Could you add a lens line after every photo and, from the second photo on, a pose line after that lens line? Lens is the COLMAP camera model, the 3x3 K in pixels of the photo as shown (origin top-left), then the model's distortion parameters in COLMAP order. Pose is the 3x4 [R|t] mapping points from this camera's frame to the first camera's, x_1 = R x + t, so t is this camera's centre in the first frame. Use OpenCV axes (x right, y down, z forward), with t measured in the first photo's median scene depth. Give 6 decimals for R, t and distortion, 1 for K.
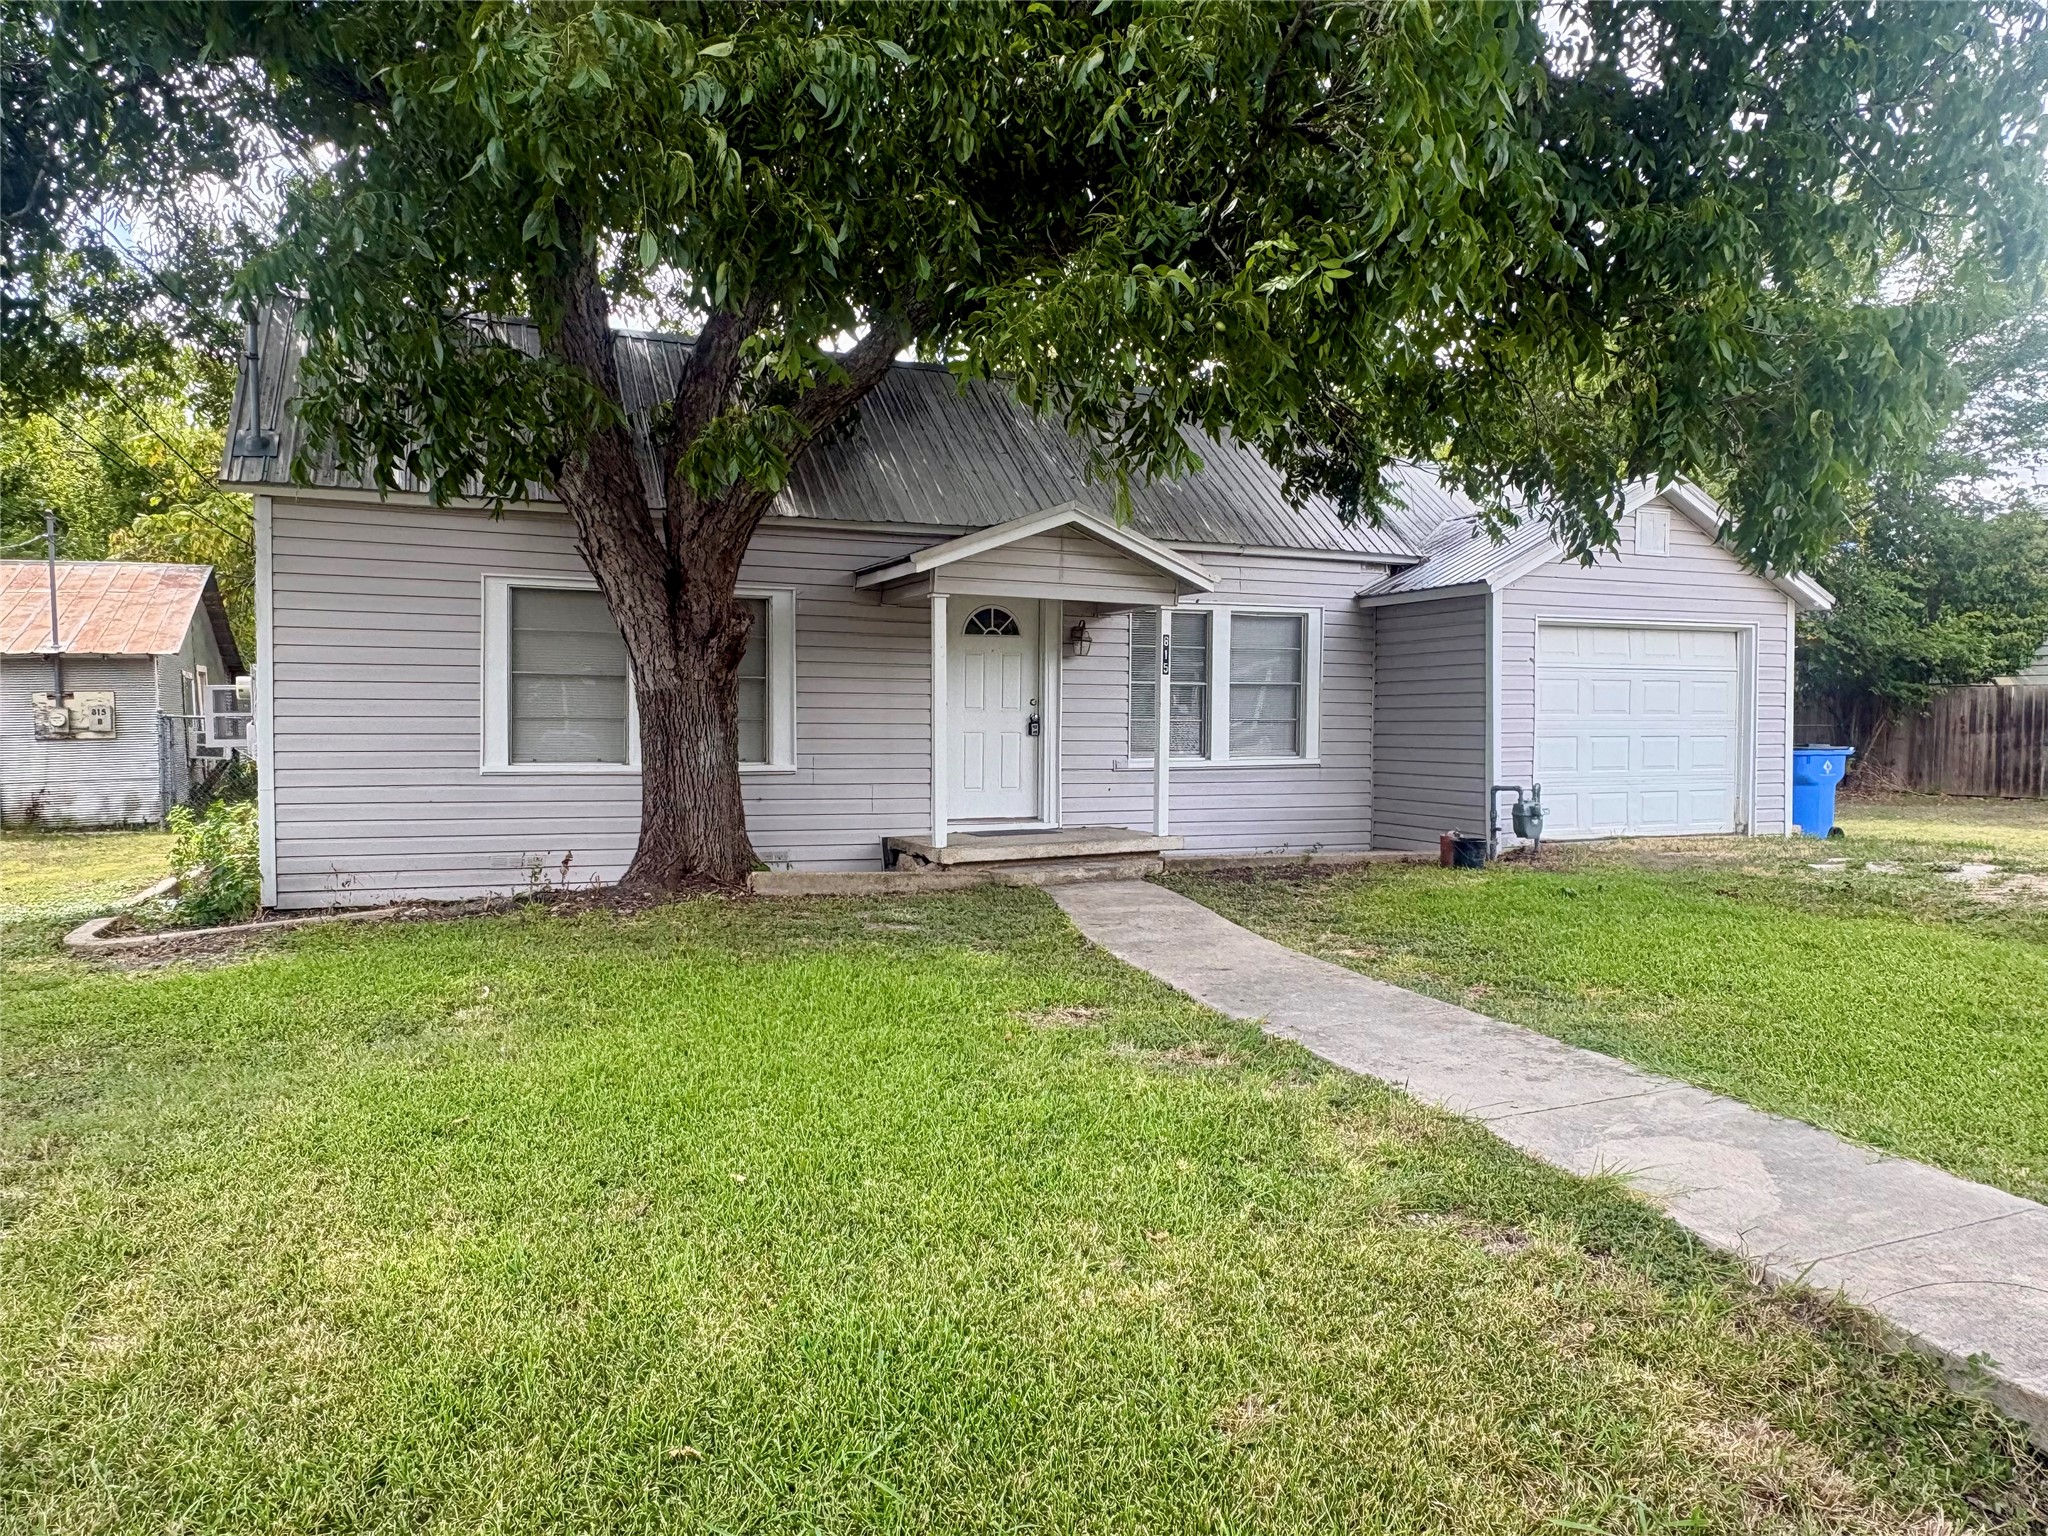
lens RADIAL K [[1373.6, 0, 1023.5], [0, 1373.6, 769.6], [0, 0, 1]] dist [0.005142, 0.000575]
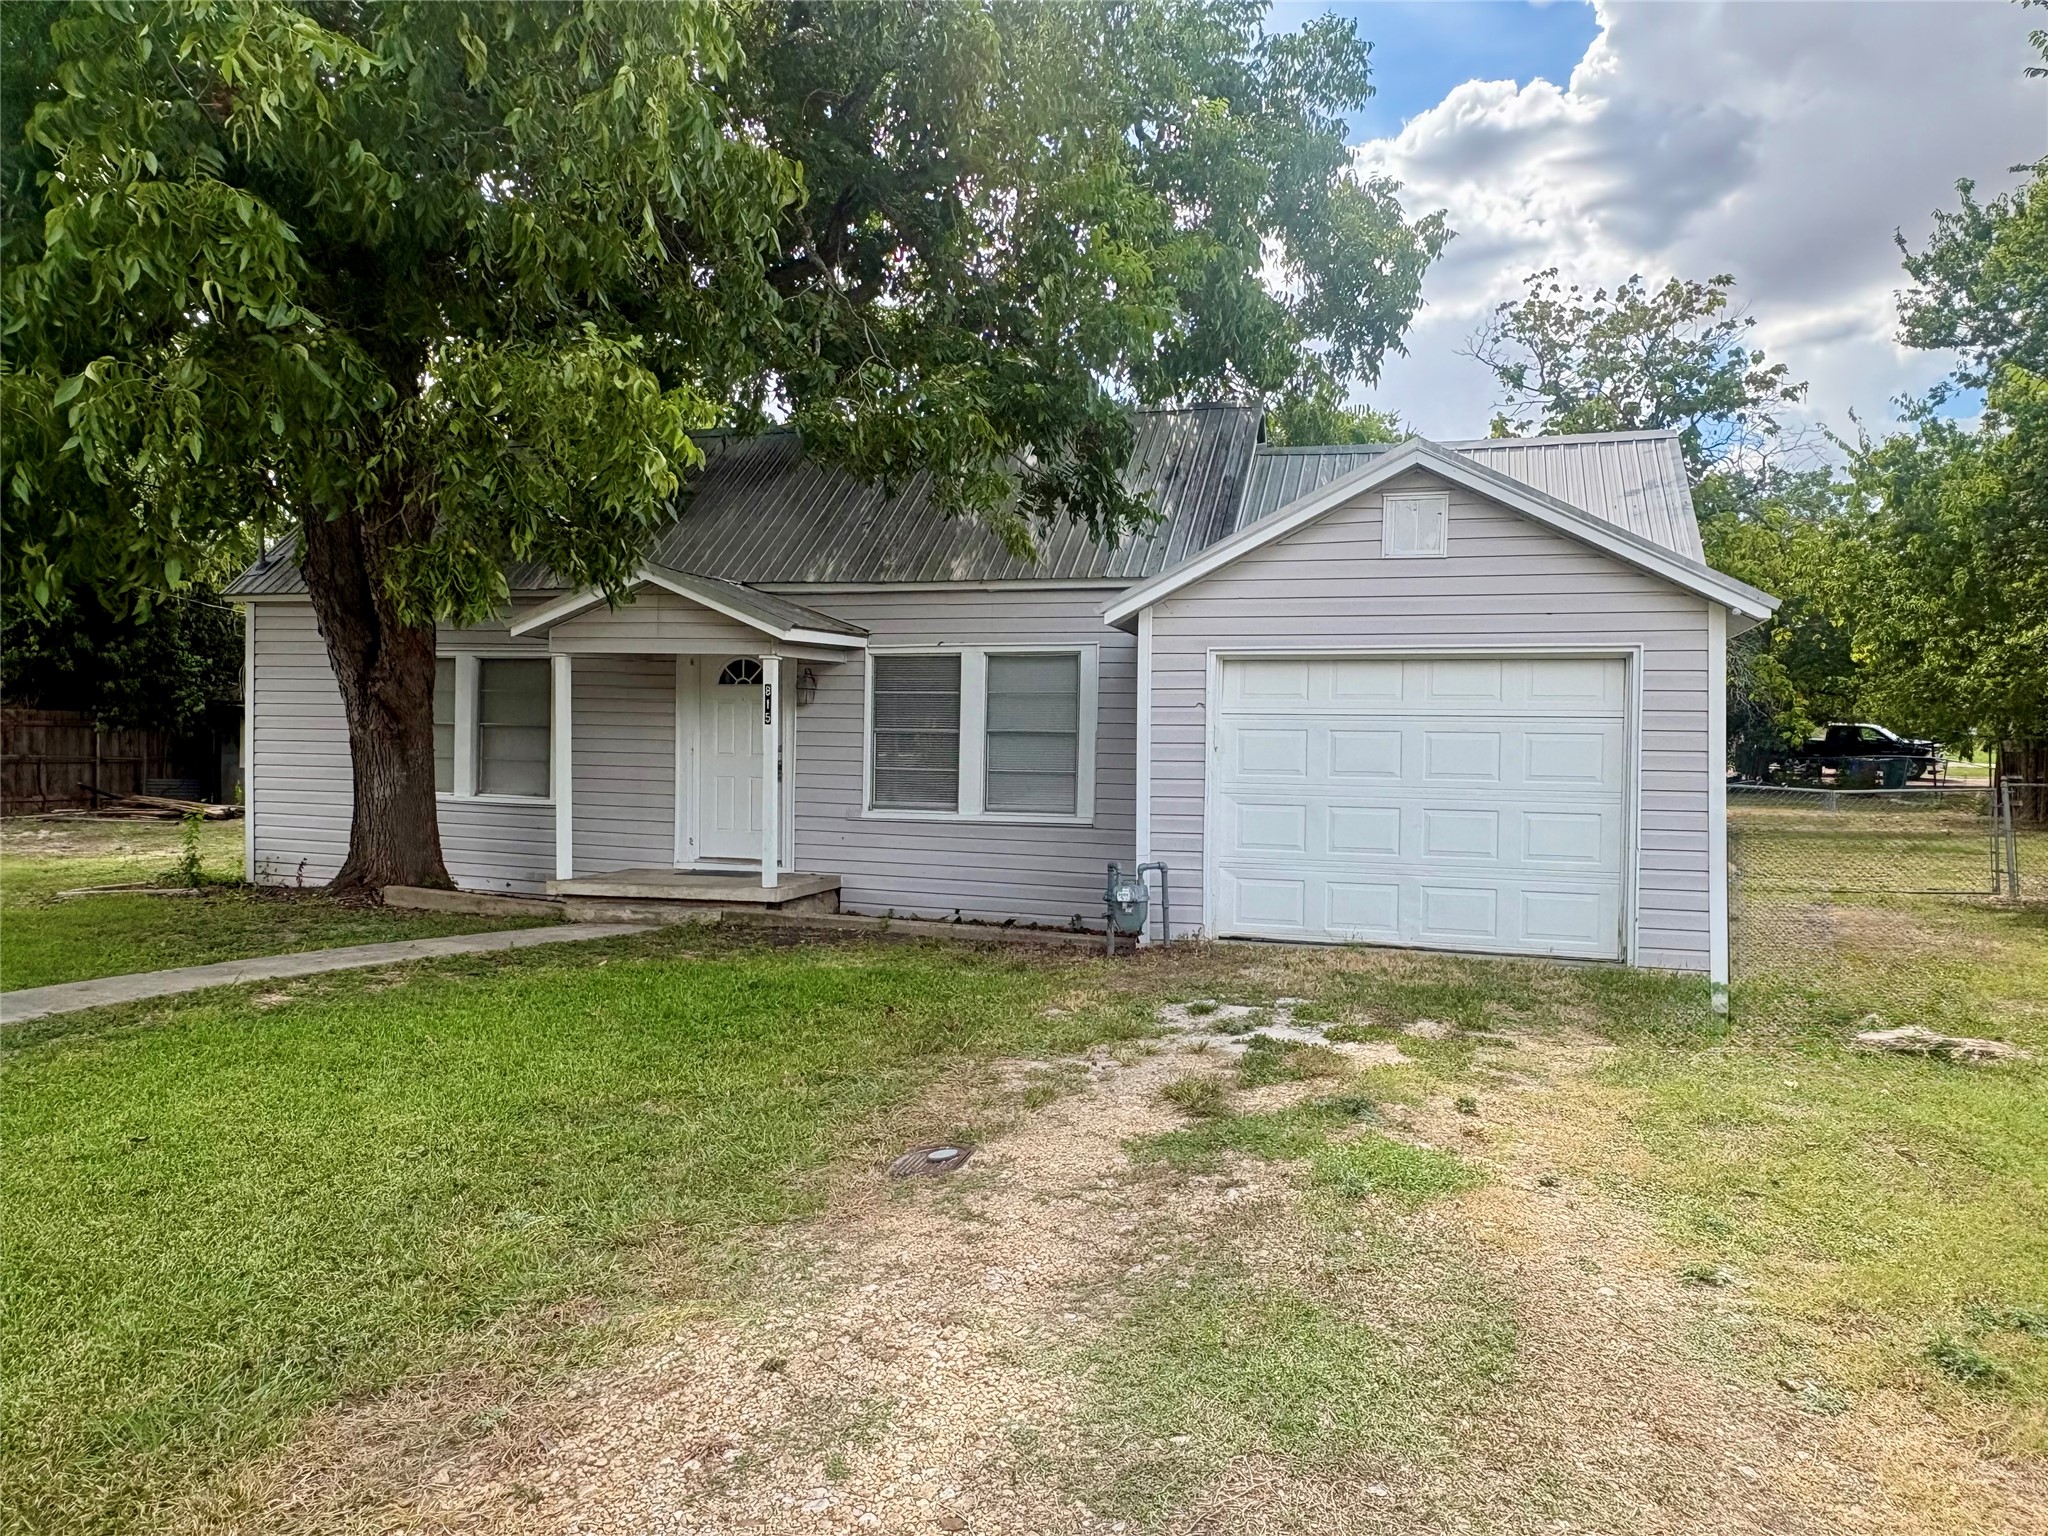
lens RADIAL K [[1373.6, 0, 1023.8], [0, 1373.6, 762.0], [0, 0, 1]] dist [0.005142, 0.000575]
pose [[0.771946, 0.018409, -0.635422, 0.813106], [-0.036213, 0.999231, -0.015045, -0.030672], [0.634656, 0.034624, 0.772019, 0.325588]]
